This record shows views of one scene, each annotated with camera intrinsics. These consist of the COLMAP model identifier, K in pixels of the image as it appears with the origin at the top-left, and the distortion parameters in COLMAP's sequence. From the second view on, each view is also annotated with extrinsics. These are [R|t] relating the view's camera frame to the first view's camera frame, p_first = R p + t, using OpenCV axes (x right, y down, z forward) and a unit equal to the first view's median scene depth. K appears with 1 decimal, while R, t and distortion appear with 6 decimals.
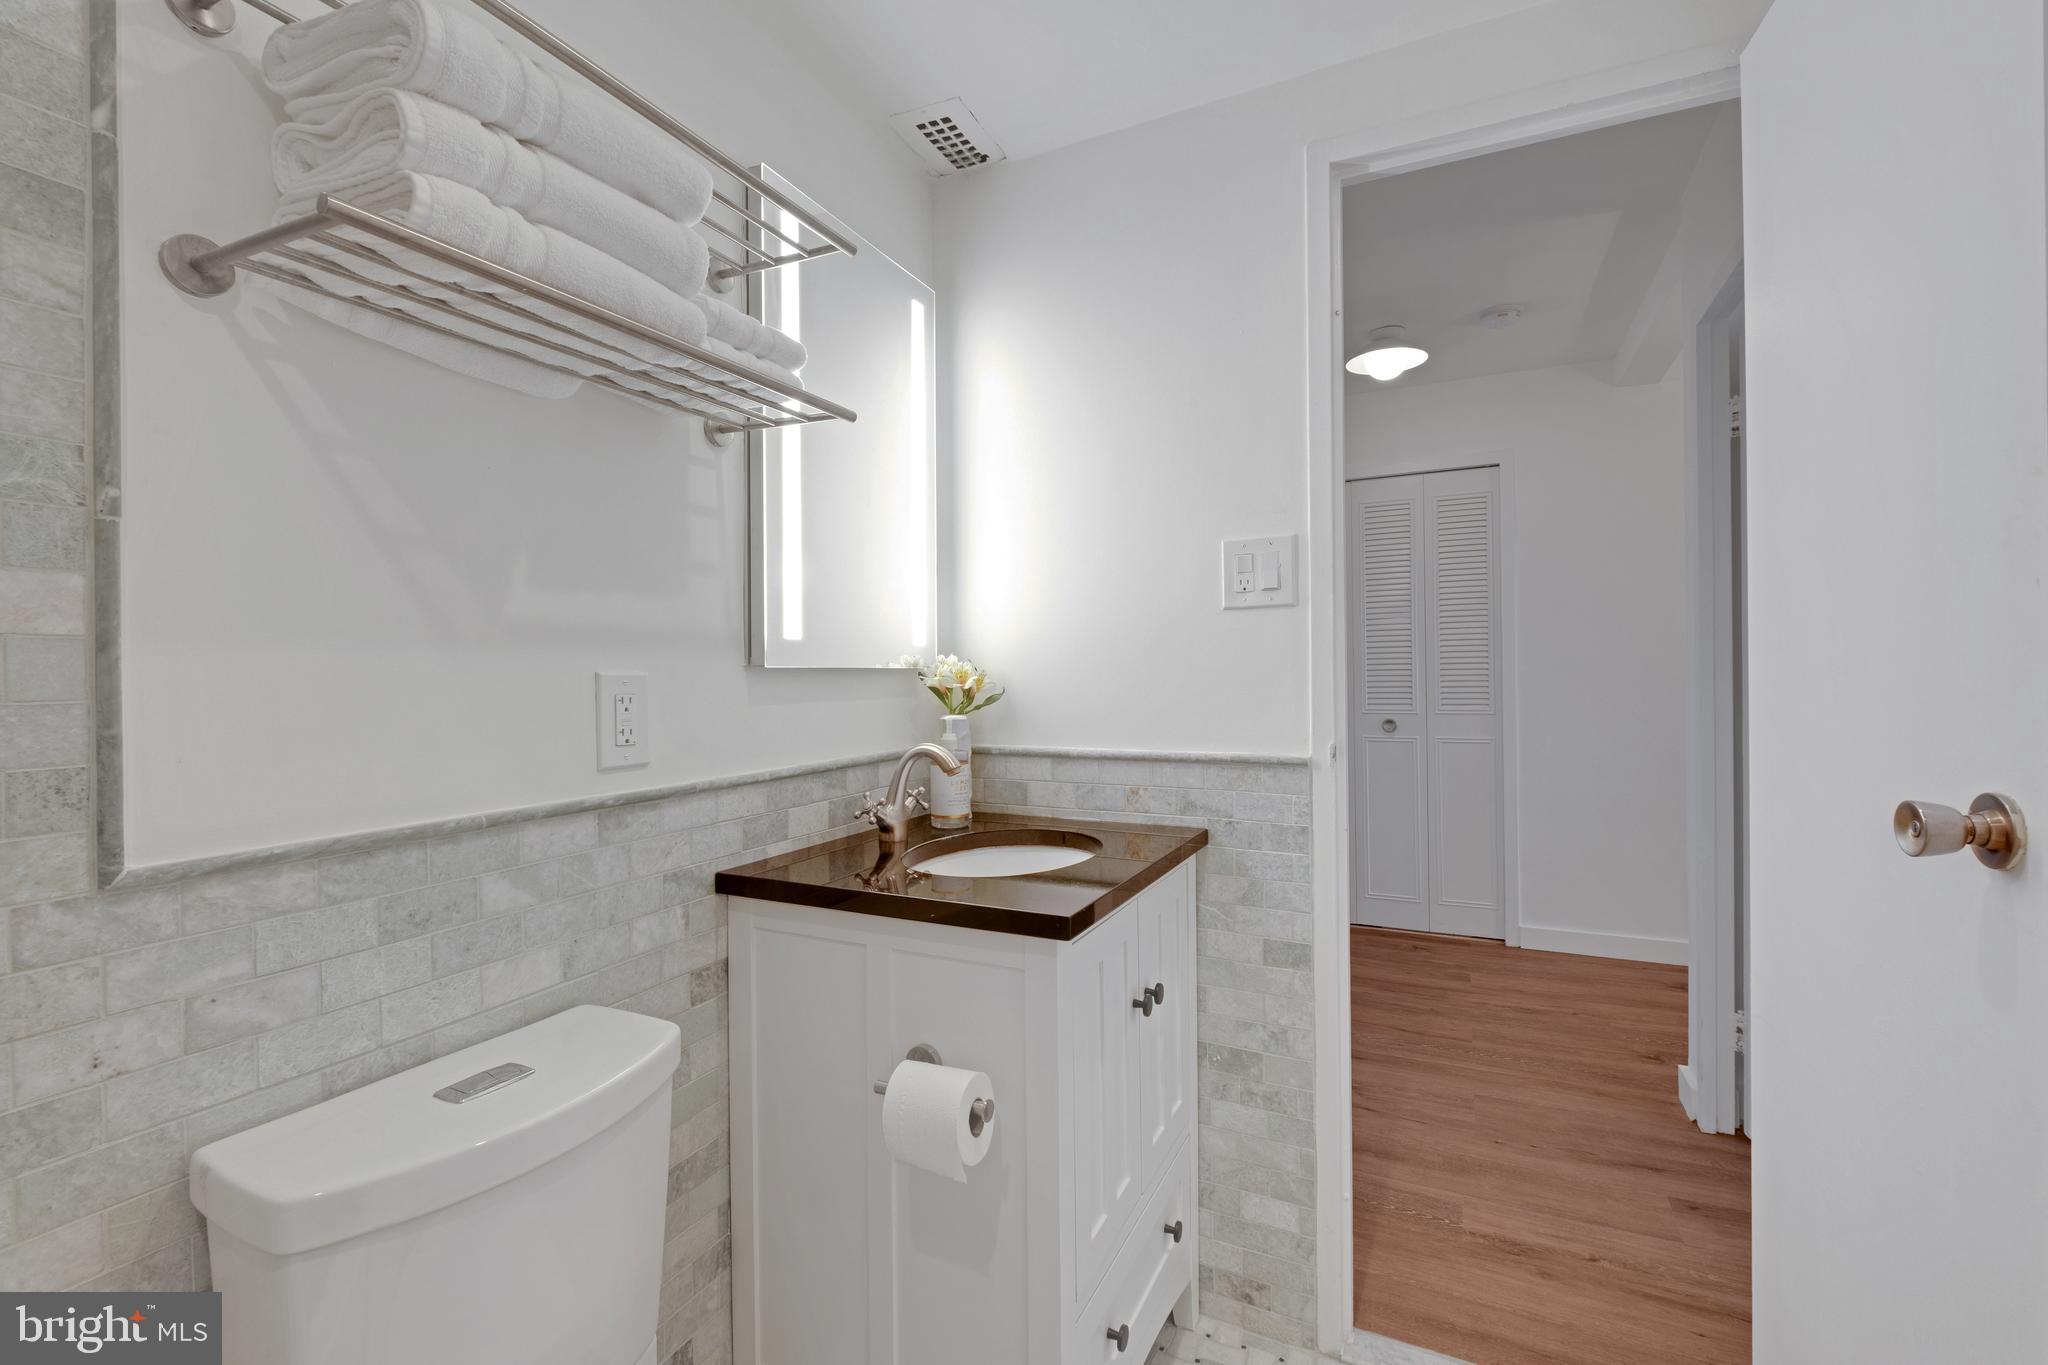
lens RADIAL K [[899.1, 0, 1025.3], [0, 899.1, 668.7], [0, 0, 1]] dist [-0.002253, -0.000234]
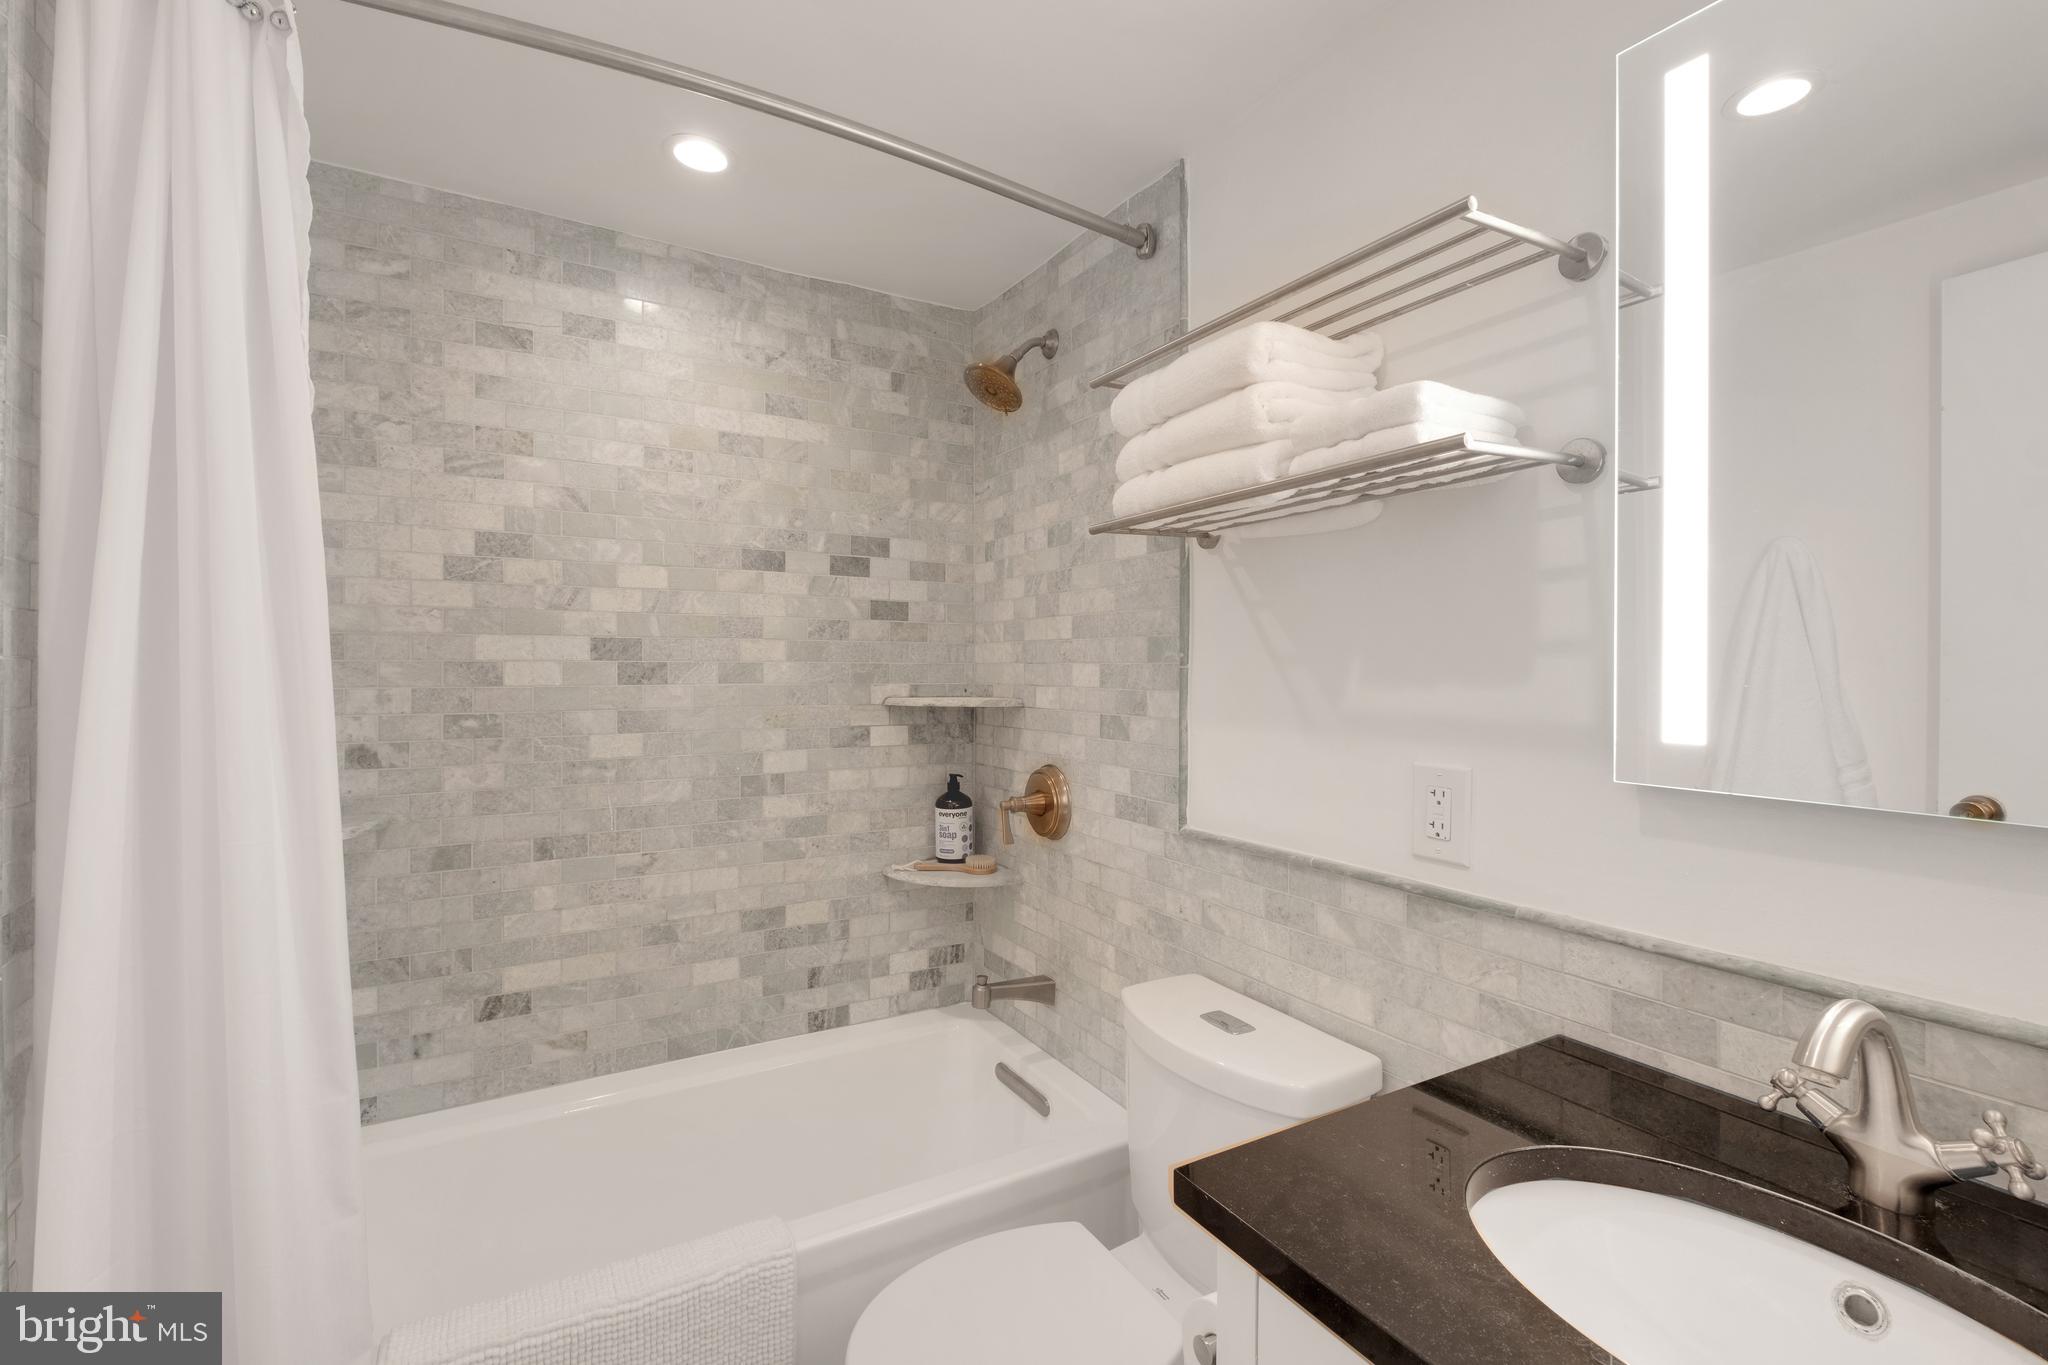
lens RADIAL K [[899.1, 0, 1022.5], [0, 899.1, 677.1], [0, 0, 1]] dist [-0.002253, -0.000234]
pose [[-0.563951, 0.014786, -0.825676, 0.701530], [0.001420, 0.999856, 0.016935, -0.123434], [0.825807, 0.008378, -0.563891, 1.314931]]
